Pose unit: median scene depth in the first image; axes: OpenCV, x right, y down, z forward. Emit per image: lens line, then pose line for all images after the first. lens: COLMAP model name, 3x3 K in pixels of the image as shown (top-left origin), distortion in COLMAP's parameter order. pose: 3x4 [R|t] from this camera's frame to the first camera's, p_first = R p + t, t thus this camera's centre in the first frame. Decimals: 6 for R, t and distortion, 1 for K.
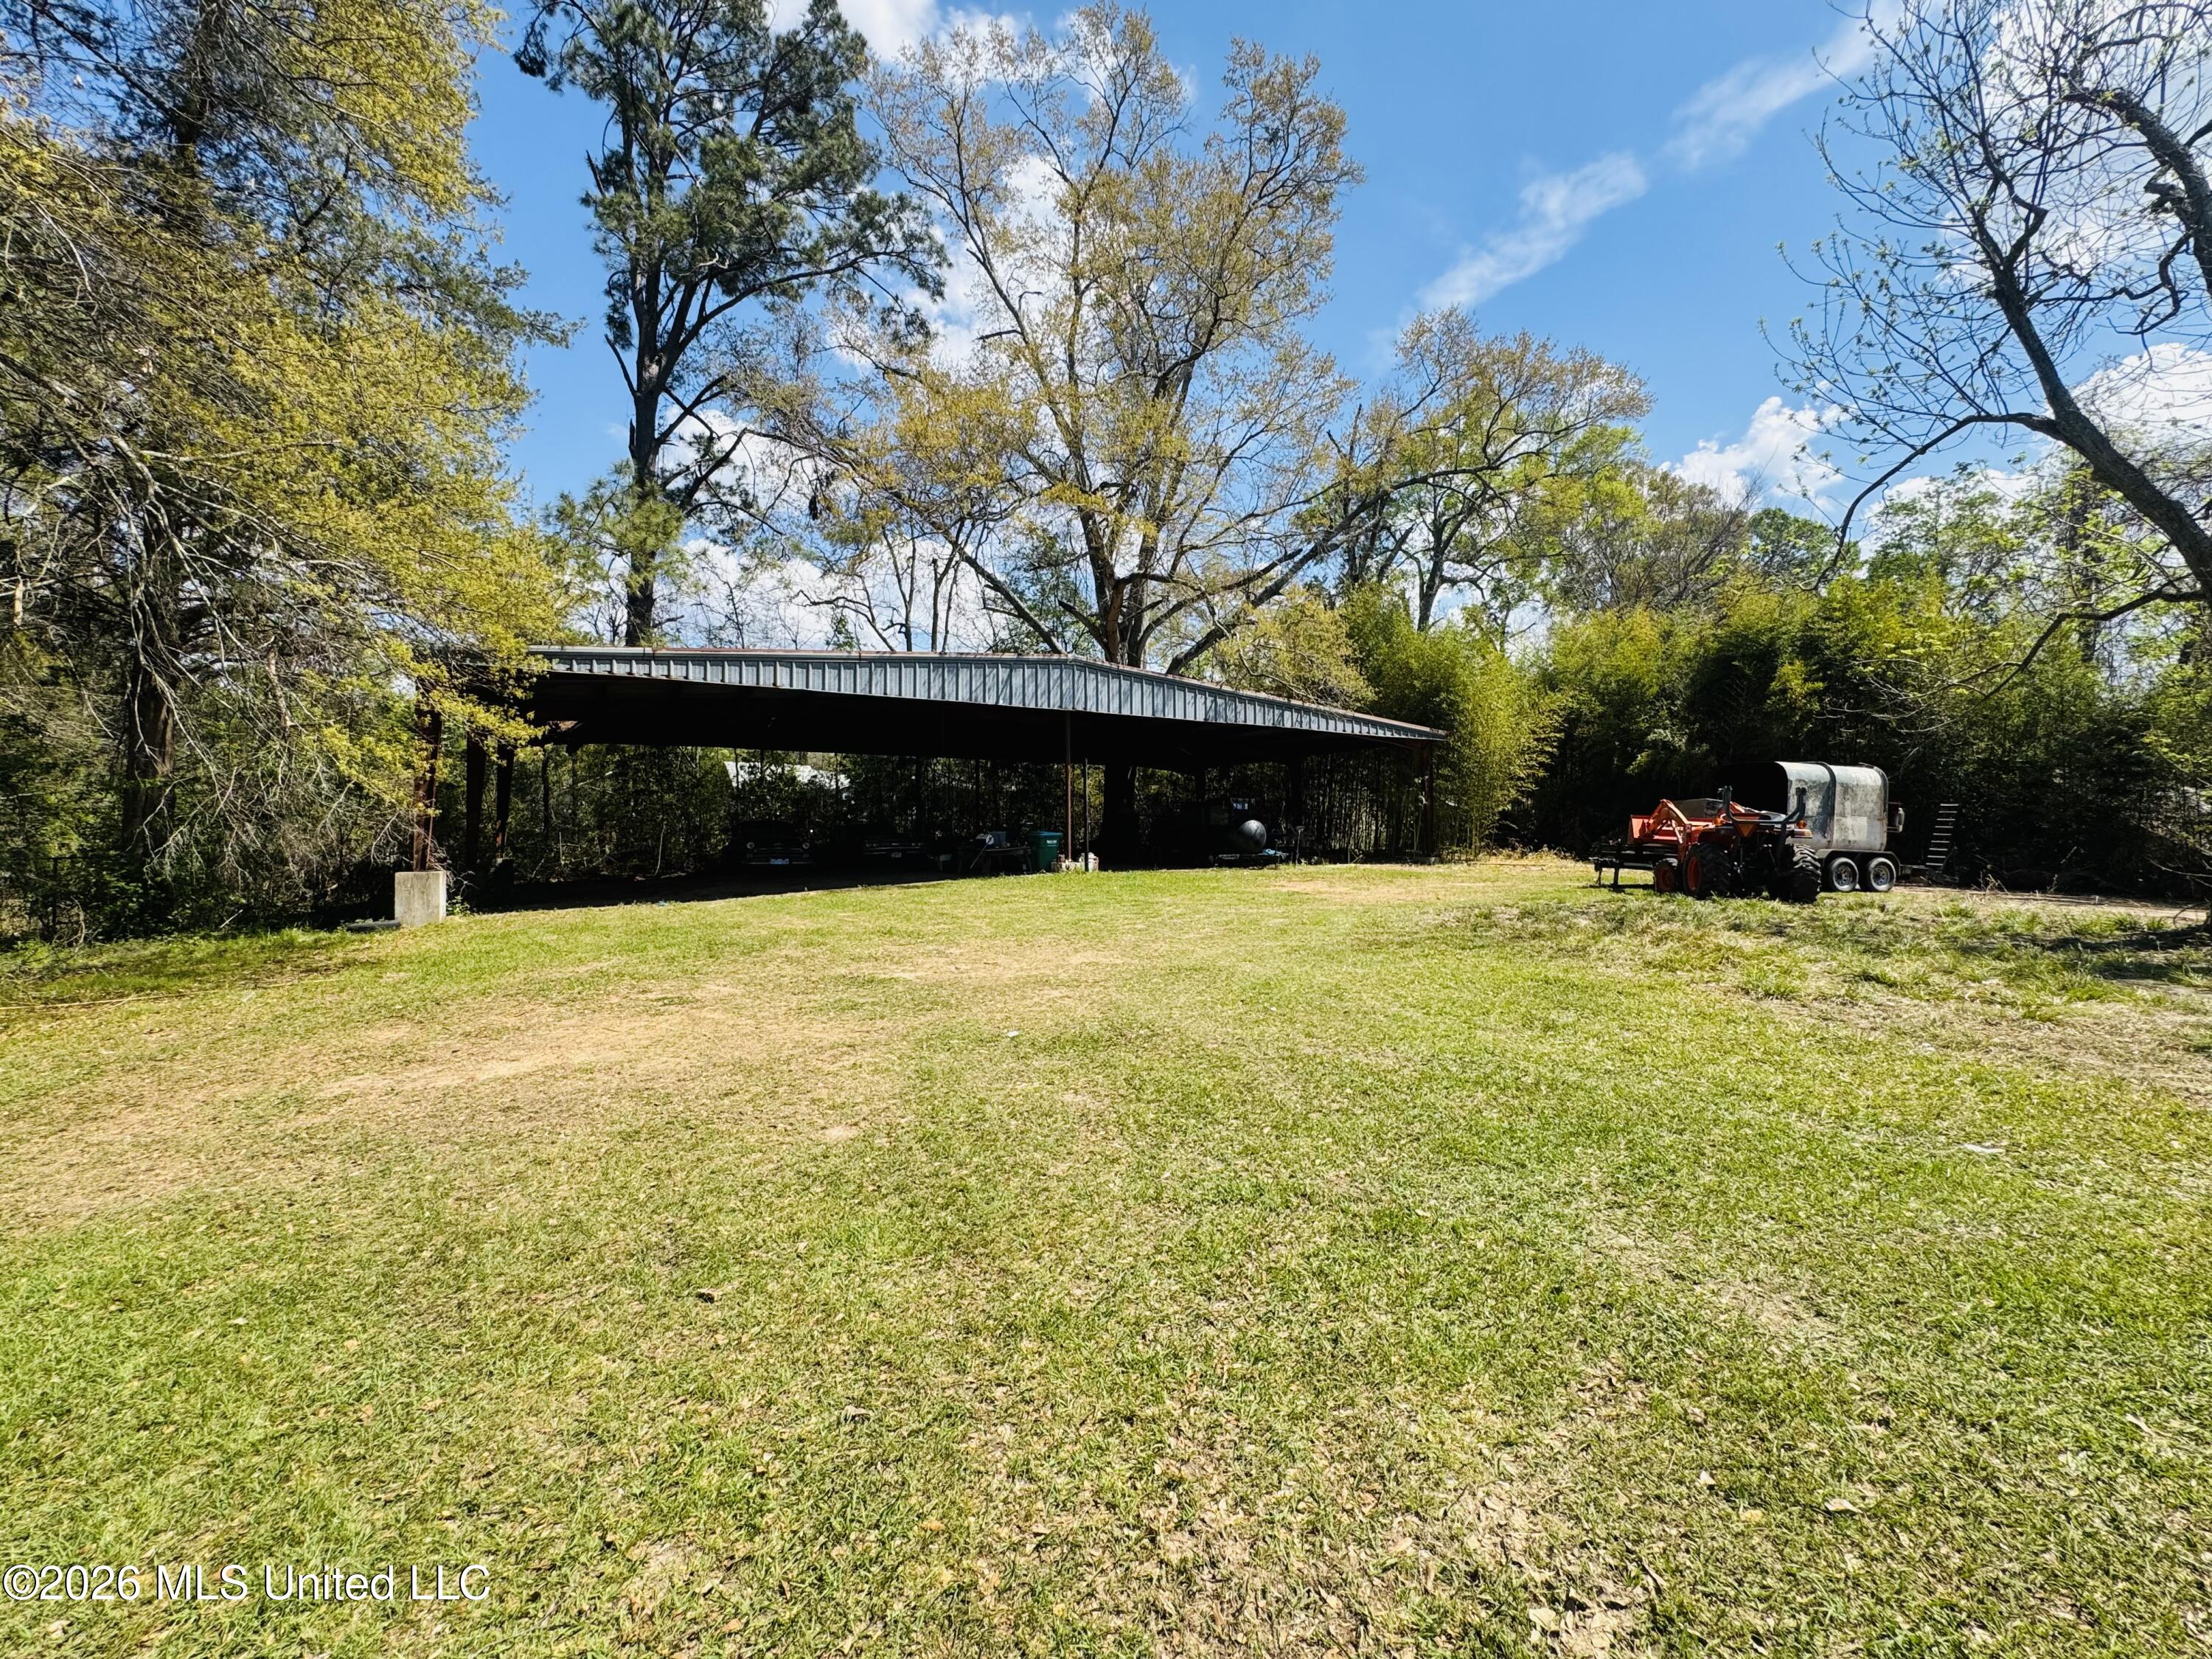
lens RADIAL K [[891.7, 0, 1106.2], [0, 891.7, 831.6], [0, 0, 1]] dist [-0.004205, 0.000991]
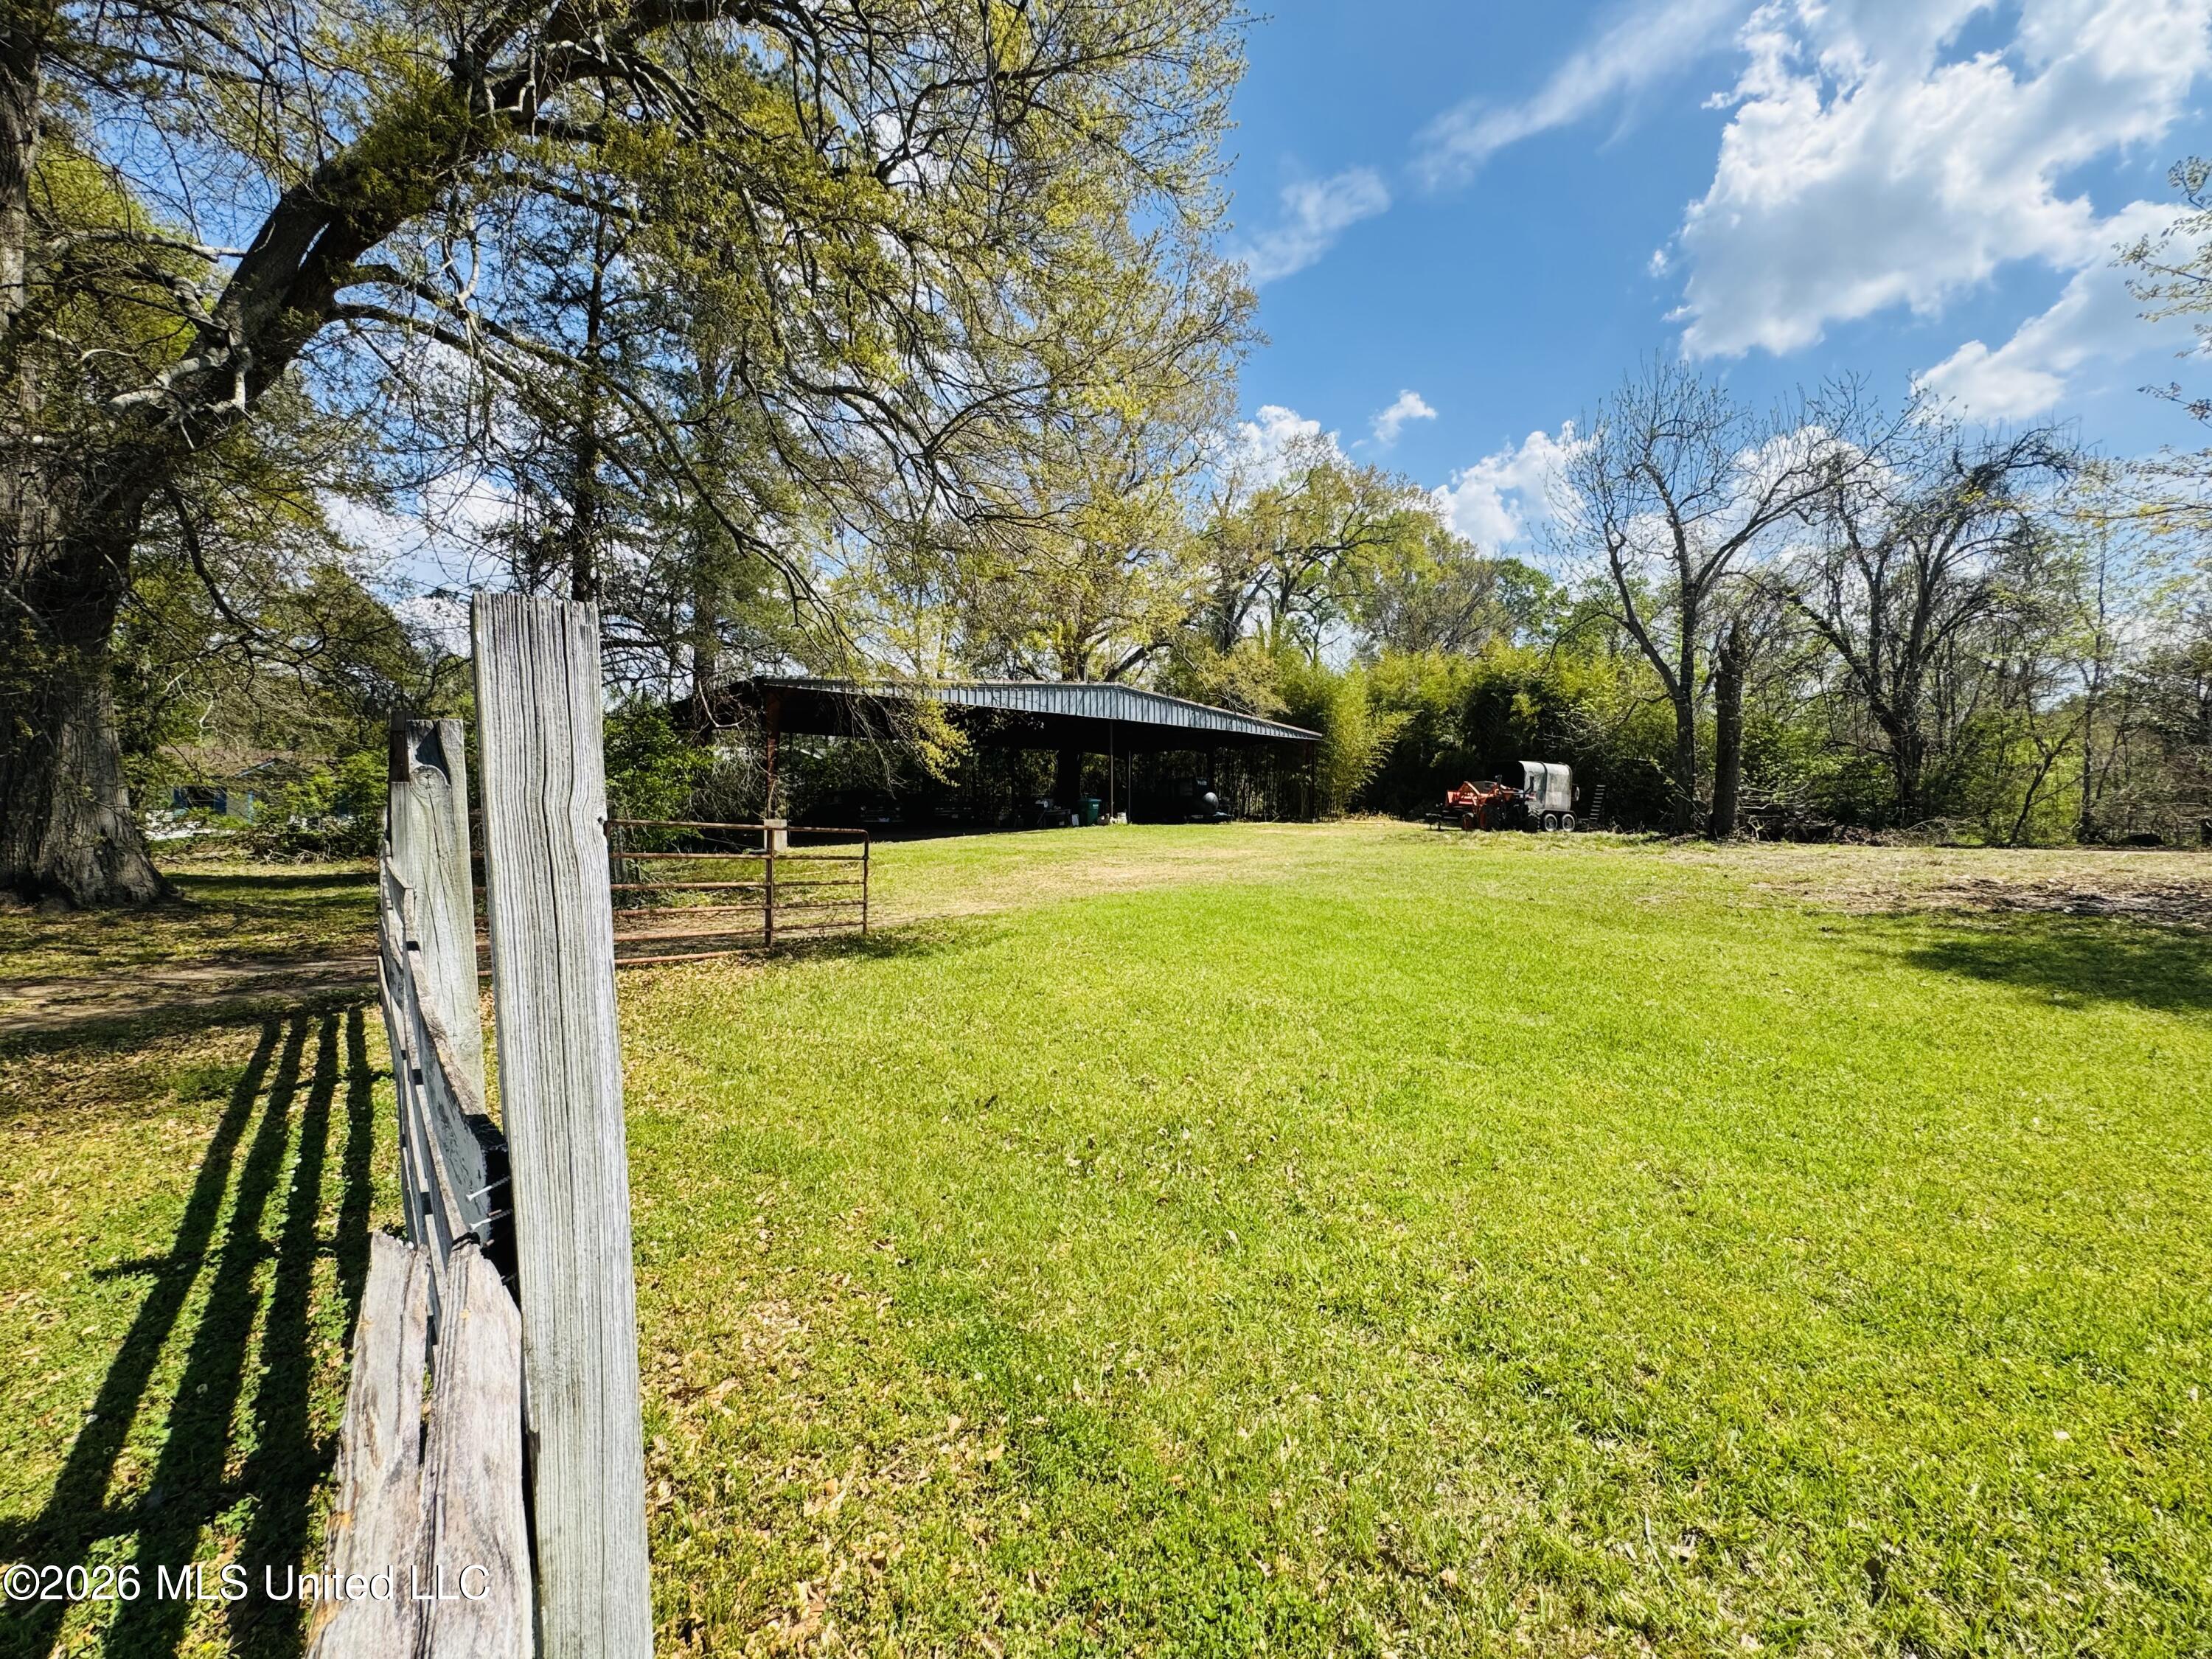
lens RADIAL K [[891.7, 0, 1104.2], [0, 891.7, 828.5], [0, 0, 1]] dist [-0.004205, 0.000991]
pose [[0.974769, -0.001686, 0.223210, -0.478973], [-0.003428, 0.999740, 0.022524, 0.020576], [-0.223190, -0.022721, 0.974510, -0.586140]]
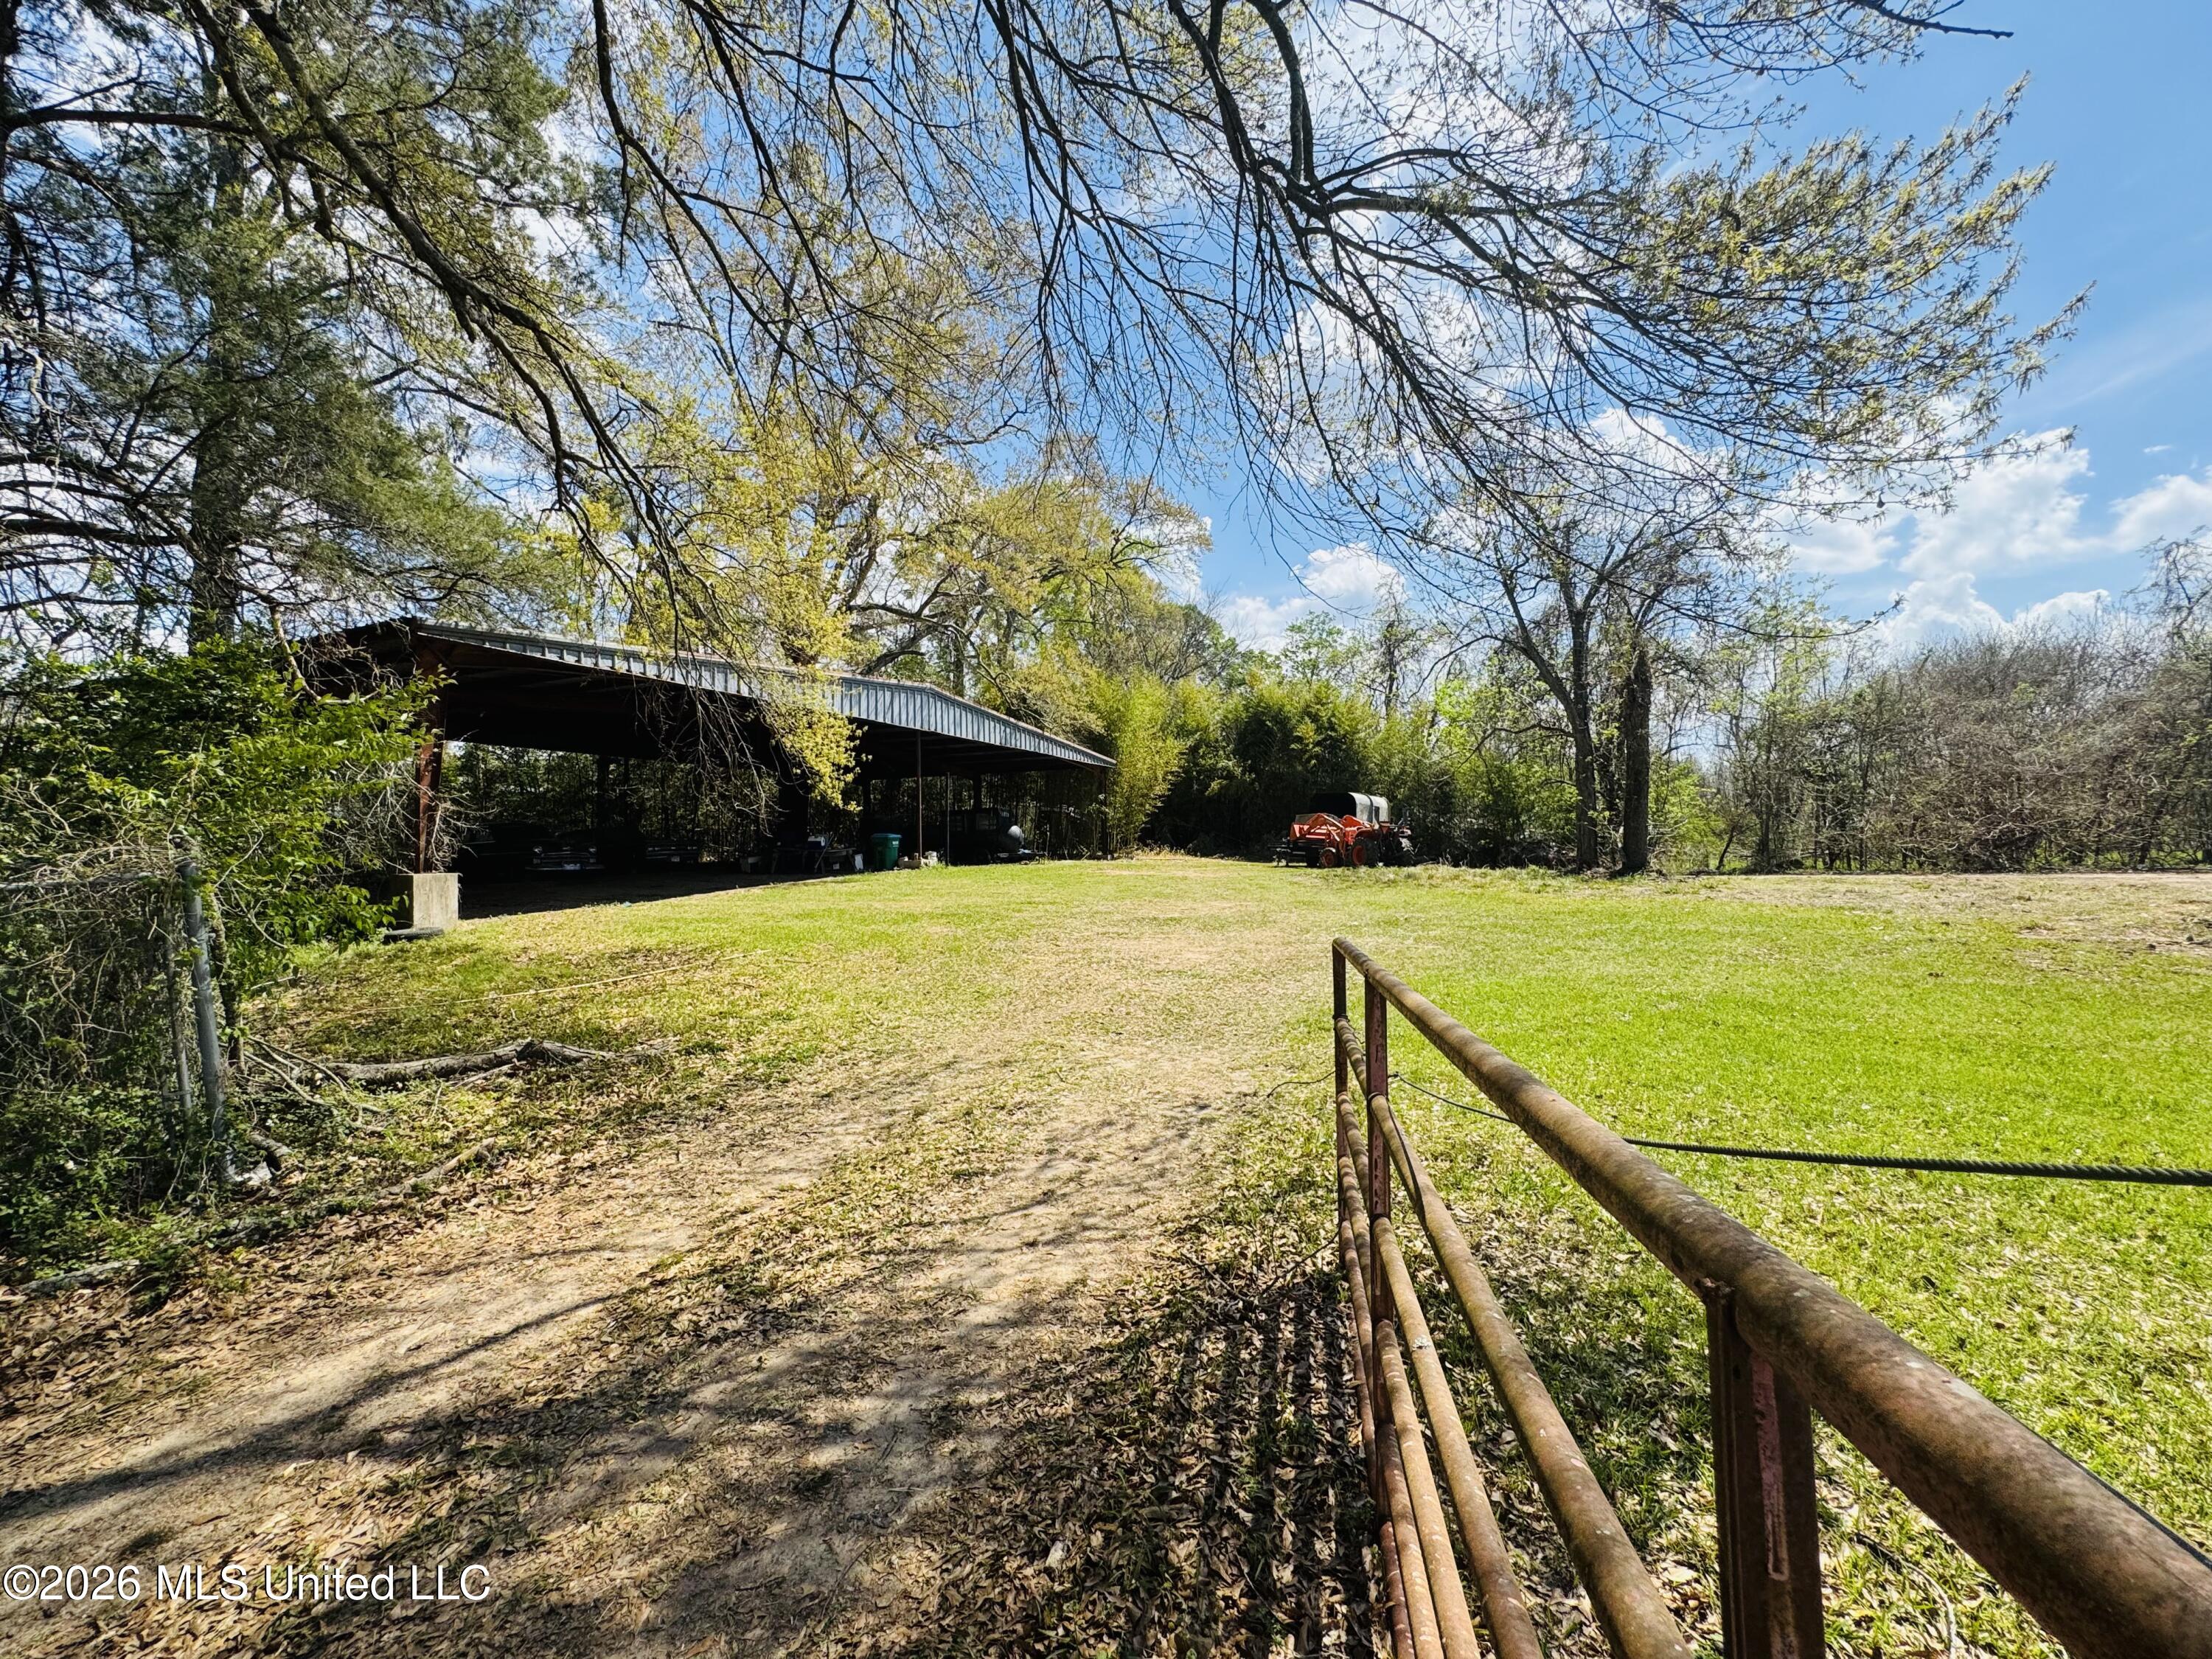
lens RADIAL K [[891.7, 0, 1115.1], [0, 891.7, 816.8], [0, 0, 1]] dist [-0.004205, 0.000991]
pose [[0.798399, 0.012813, 0.601993, -0.662412], [0.005169, 0.999591, -0.028130, 0.014800], [-0.602107, 0.025571, 0.798006, -0.109228]]
